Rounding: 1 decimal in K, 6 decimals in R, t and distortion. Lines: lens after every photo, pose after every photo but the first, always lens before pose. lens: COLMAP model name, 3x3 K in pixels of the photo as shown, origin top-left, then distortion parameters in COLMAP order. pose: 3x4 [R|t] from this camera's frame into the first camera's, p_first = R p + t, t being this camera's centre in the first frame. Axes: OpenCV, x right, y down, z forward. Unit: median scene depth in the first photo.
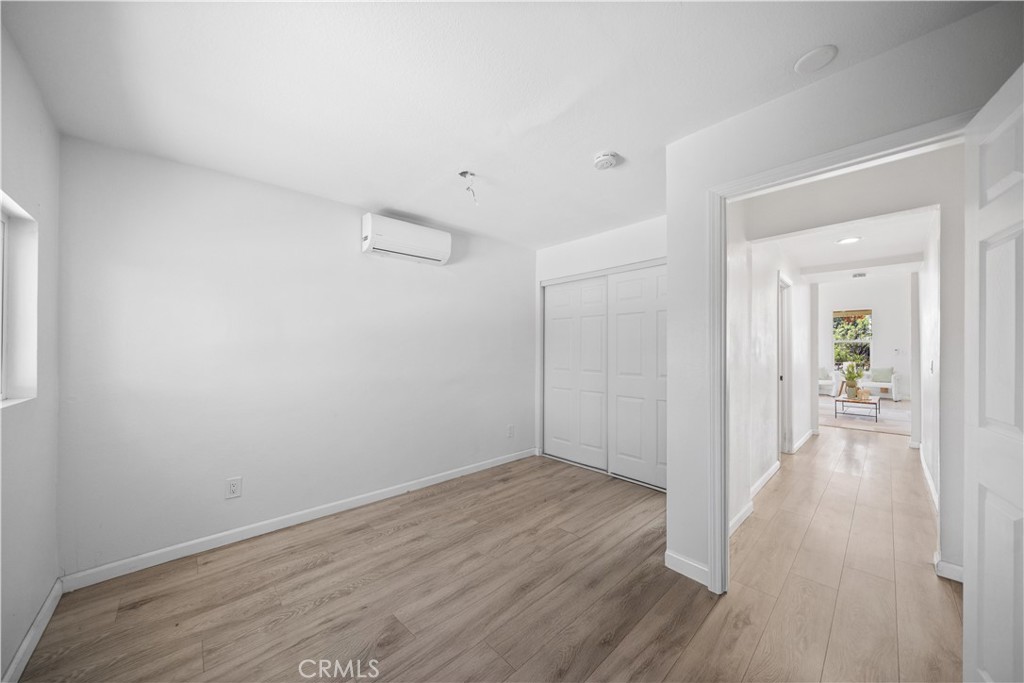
lens RADIAL K [[355.7, 0, 512.0], [0, 355.7, 341.5], [0, 0, 1]] dist [-0.000292, -0.000022]
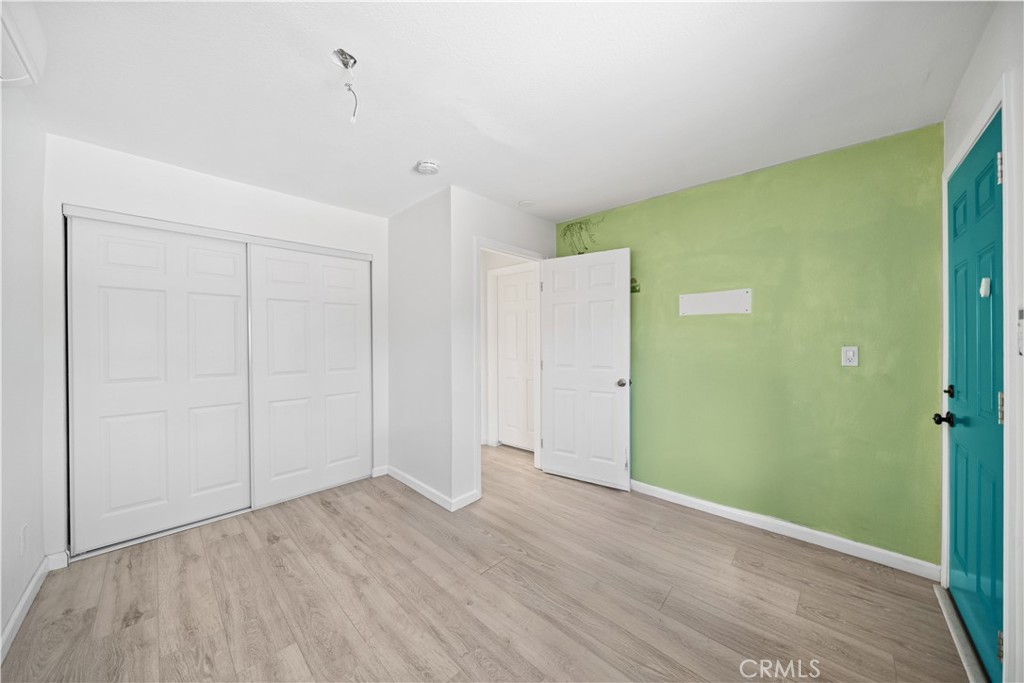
lens RADIAL K [[340.0, 0, 512.0], [0, 340.0, 341.5], [0, 0, 1]] dist [-0.000248, -0.000042]
pose [[-0.050662, 0.003201, 0.998711, -0.515102], [-0.015300, 0.999875, -0.003981, 0.013031], [-0.998599, -0.015482, -0.050606, 0.531836]]
